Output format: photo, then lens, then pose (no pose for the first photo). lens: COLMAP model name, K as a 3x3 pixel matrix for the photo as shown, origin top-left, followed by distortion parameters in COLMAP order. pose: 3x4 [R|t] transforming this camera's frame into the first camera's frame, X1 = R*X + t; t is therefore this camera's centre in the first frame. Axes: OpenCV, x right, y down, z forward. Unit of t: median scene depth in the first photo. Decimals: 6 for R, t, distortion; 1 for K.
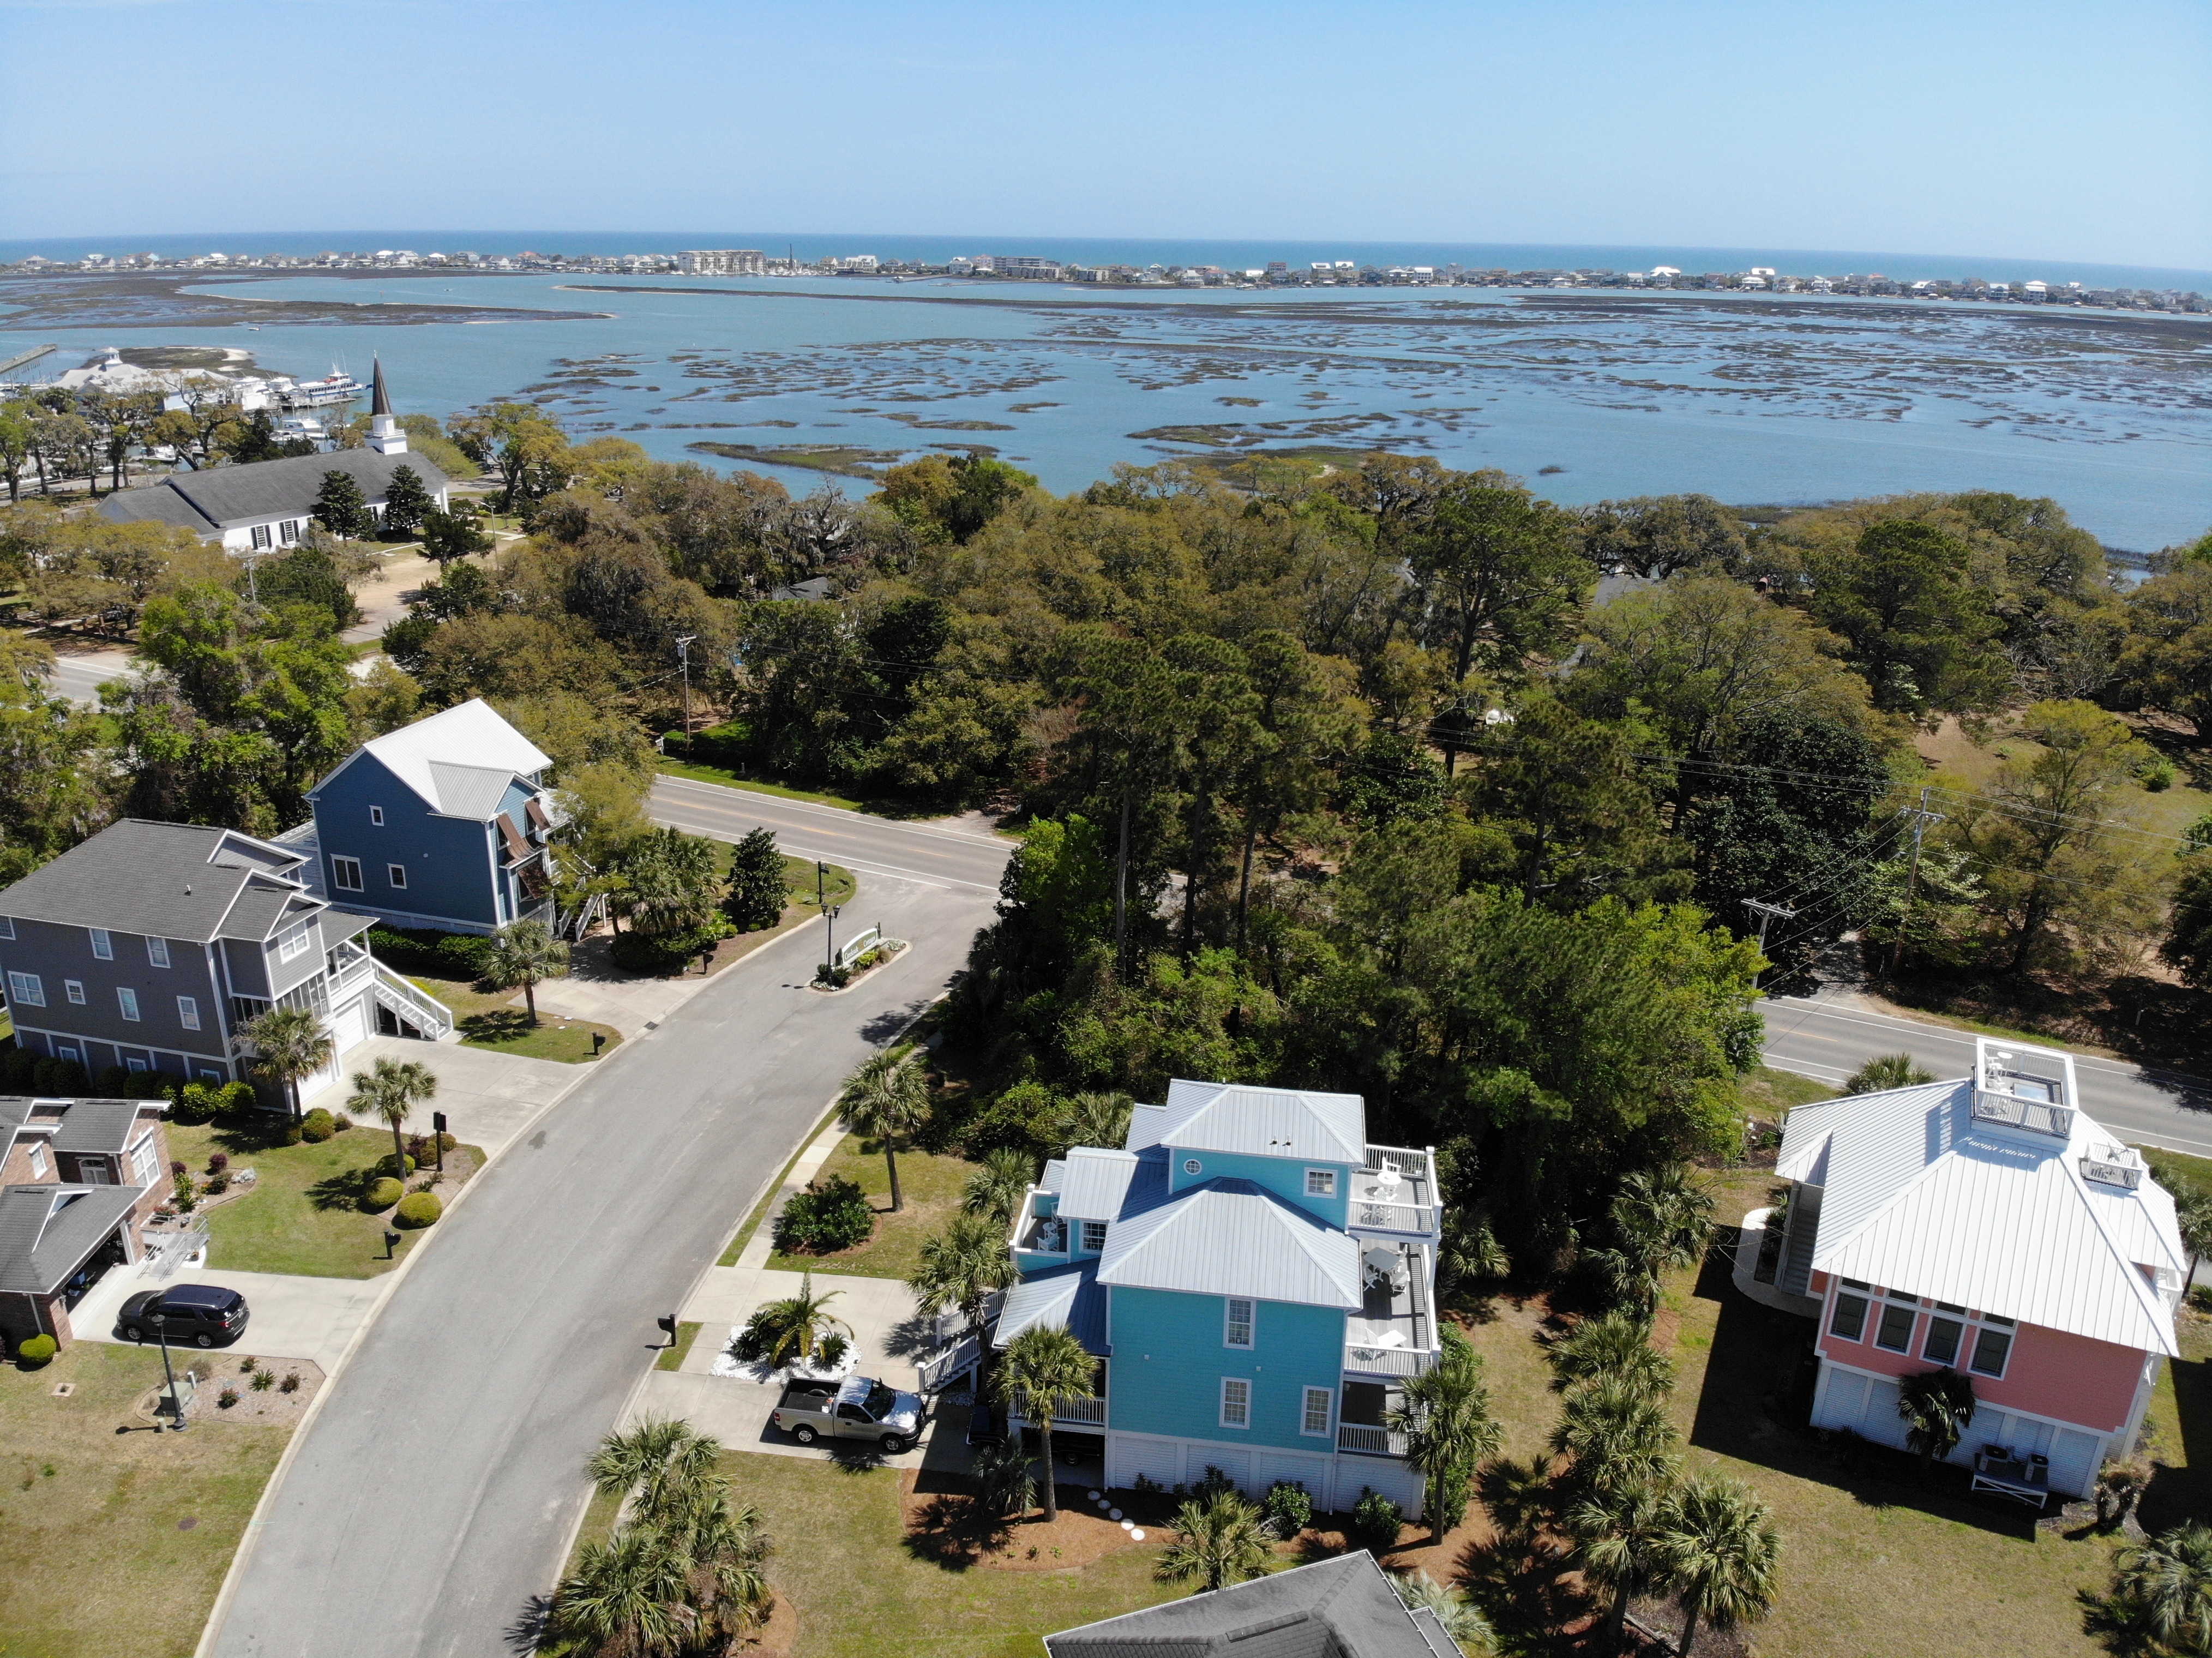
lens RADIAL K [[1611.2, 0, 1094.9], [0, 1611.2, 825.1], [0, 0, 1]] dist [0.061753, -0.166945]
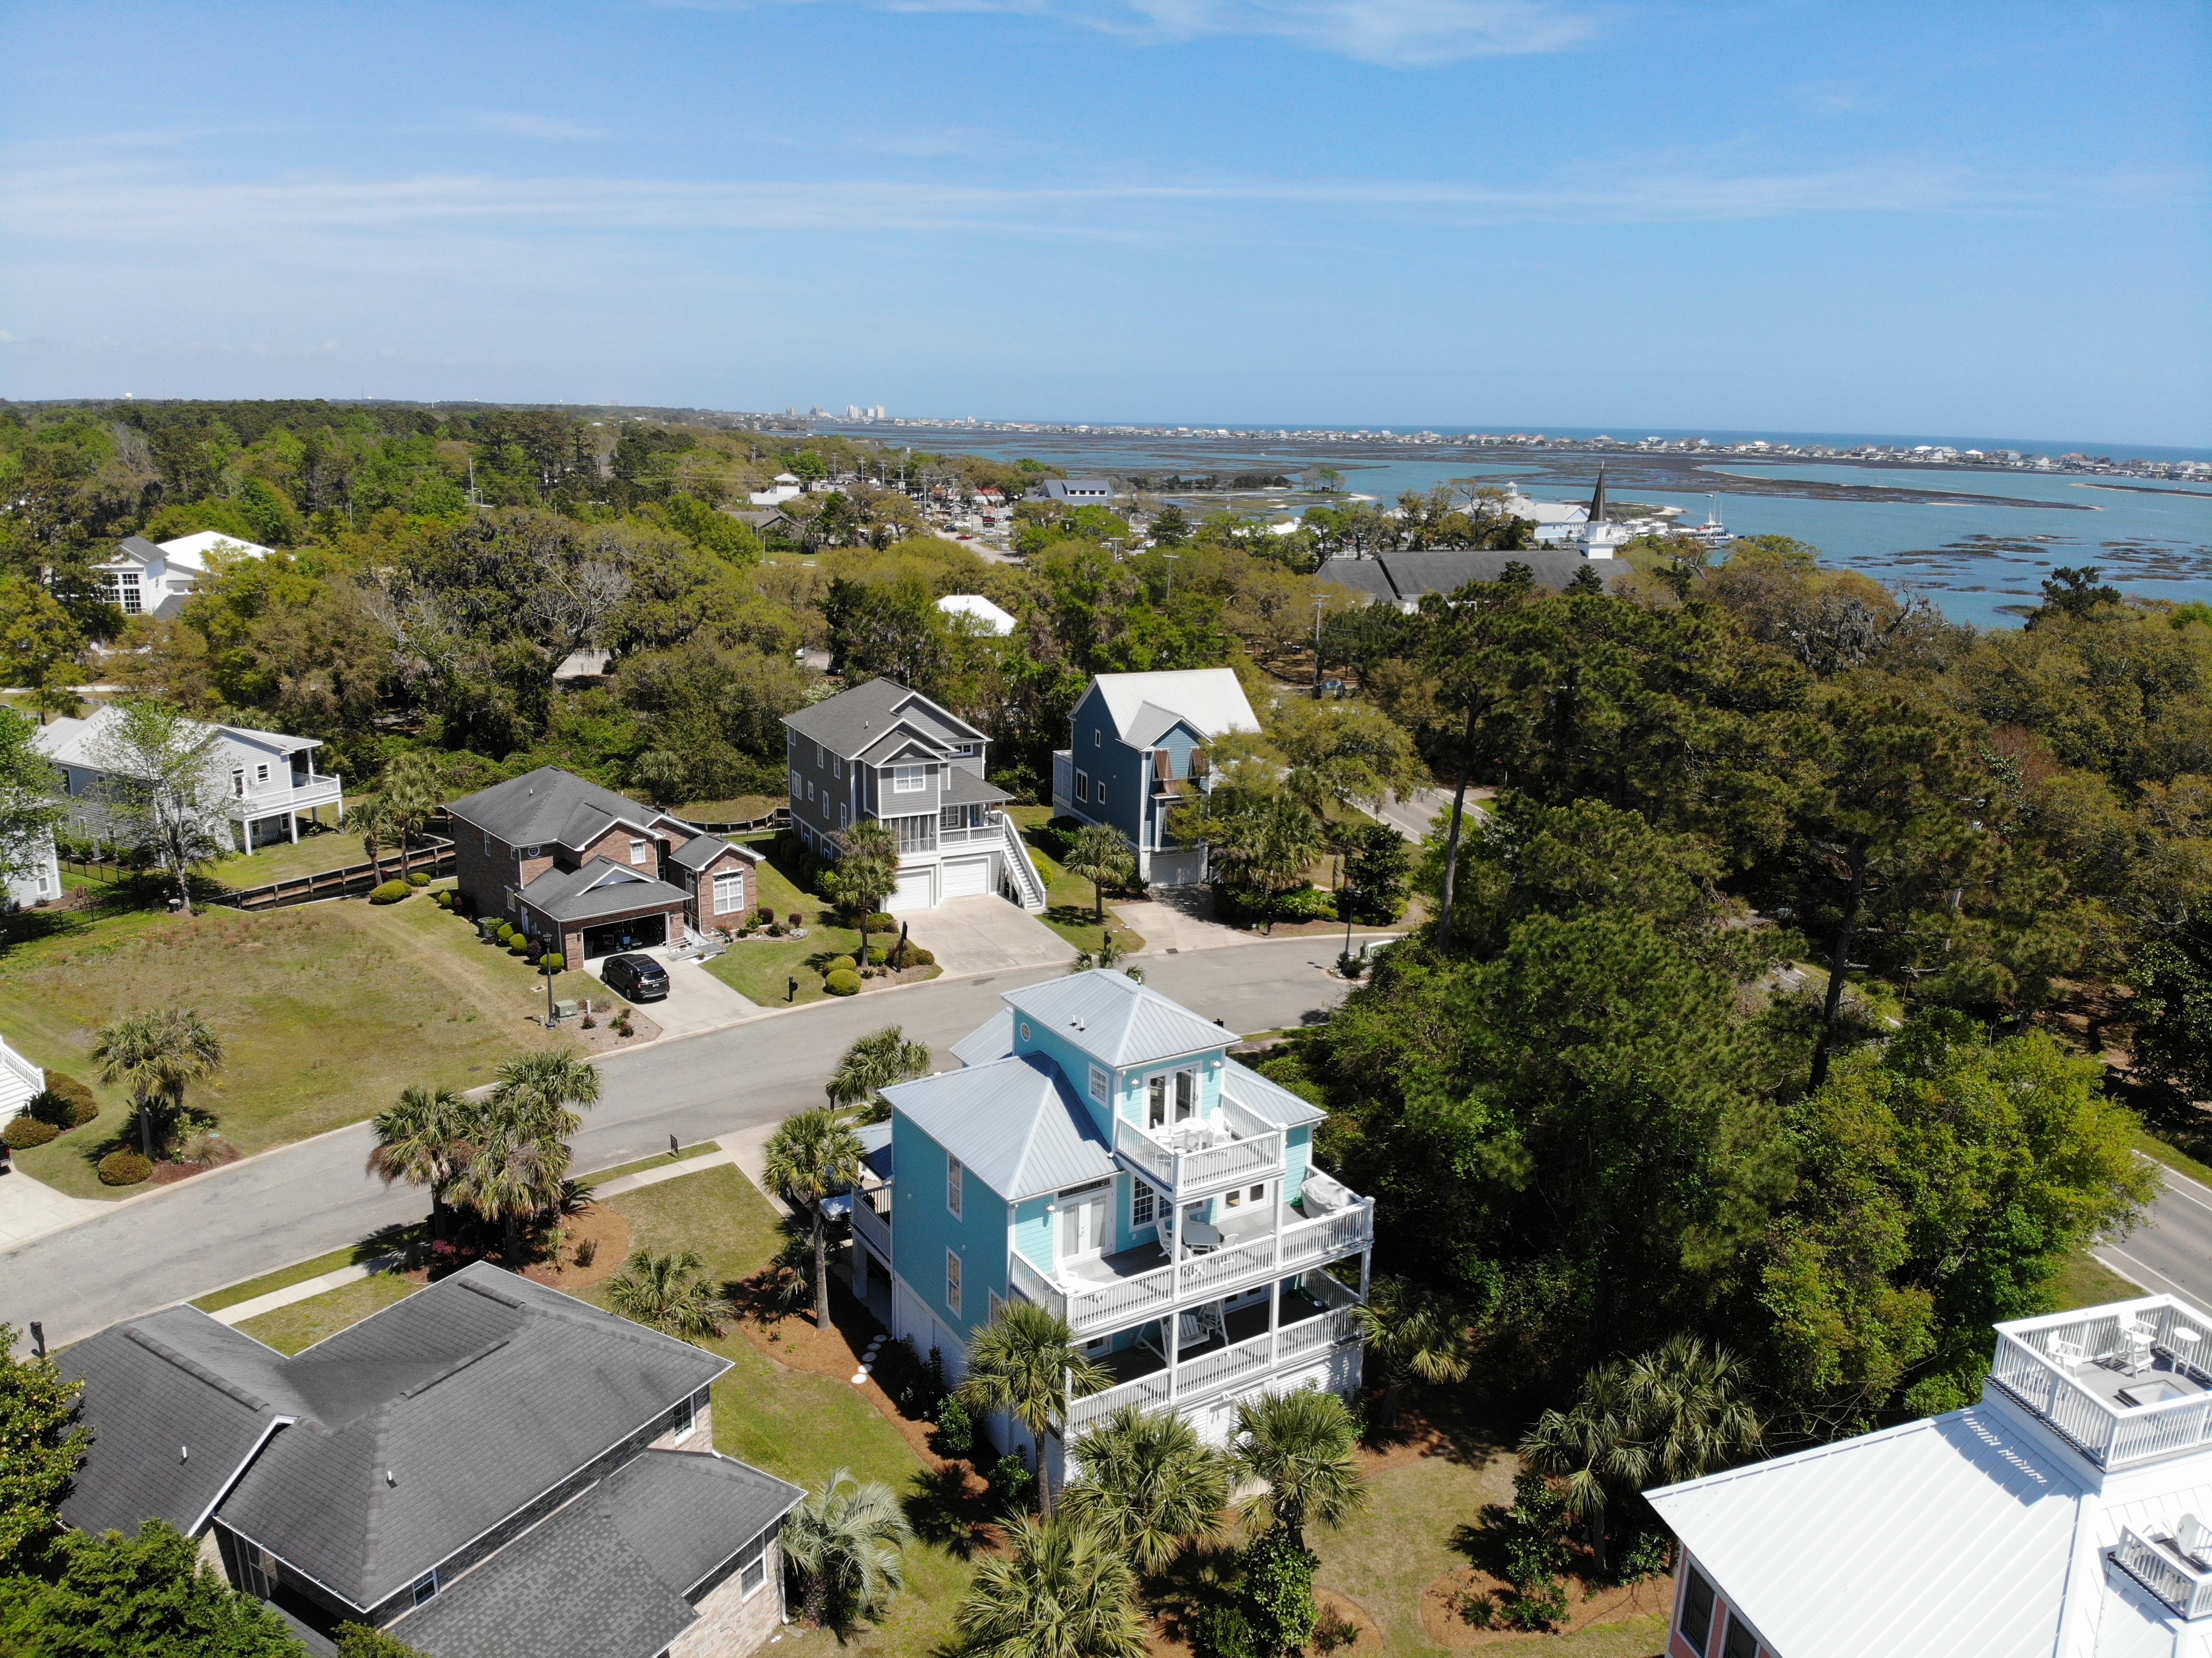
lens RADIAL K [[1611.2, 0, 1101.8], [0, 1611.2, 826.0], [0, 0, 1]] dist [0.061753, -0.166945]
pose [[0.641674, 0.185731, -0.744149, 0.456884], [-0.271024, 0.962550, 0.006540, 0.049708], [0.717496, 0.197485, 0.667981, 0.244172]]
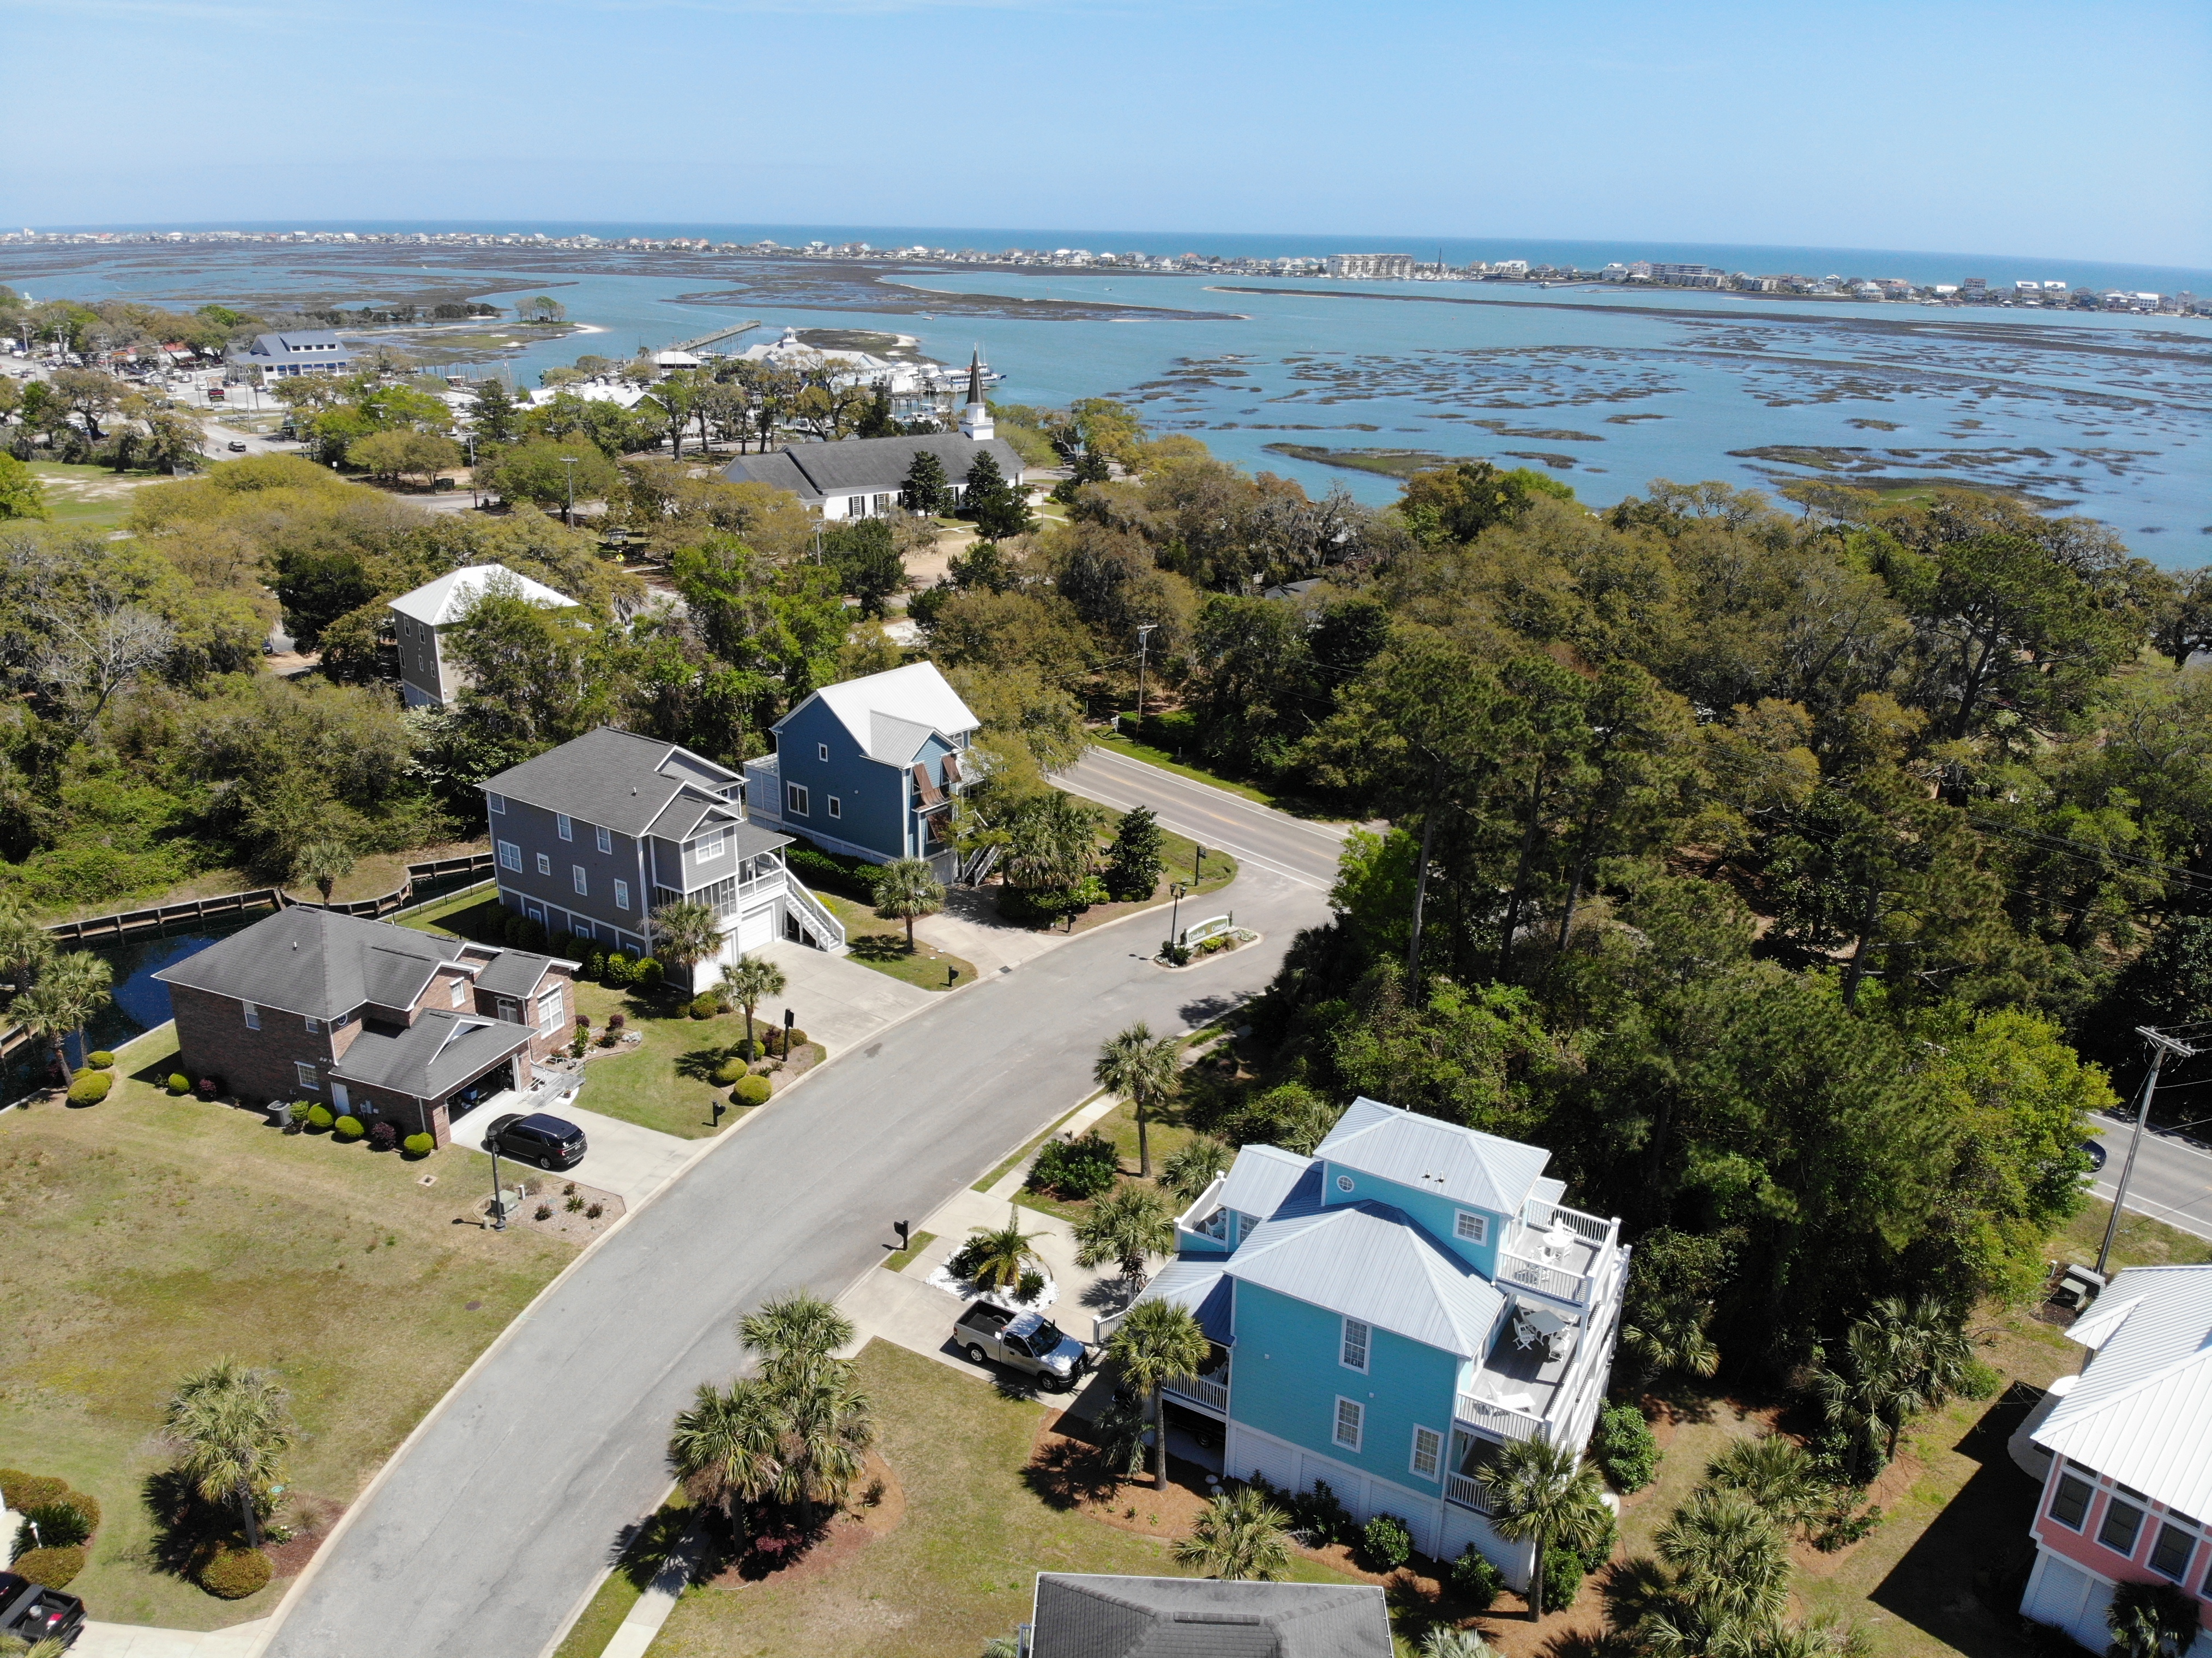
lens RADIAL K [[1611.2, 0, 1096.2], [0, 1611.2, 819.0], [0, 0, 1]] dist [0.061753, -0.166945]
pose [[0.928792, 0.130415, -0.346897, 0.143613], [-0.132274, 0.991042, 0.018425, -0.005491], [0.346192, 0.028773, 0.937722, 0.001653]]
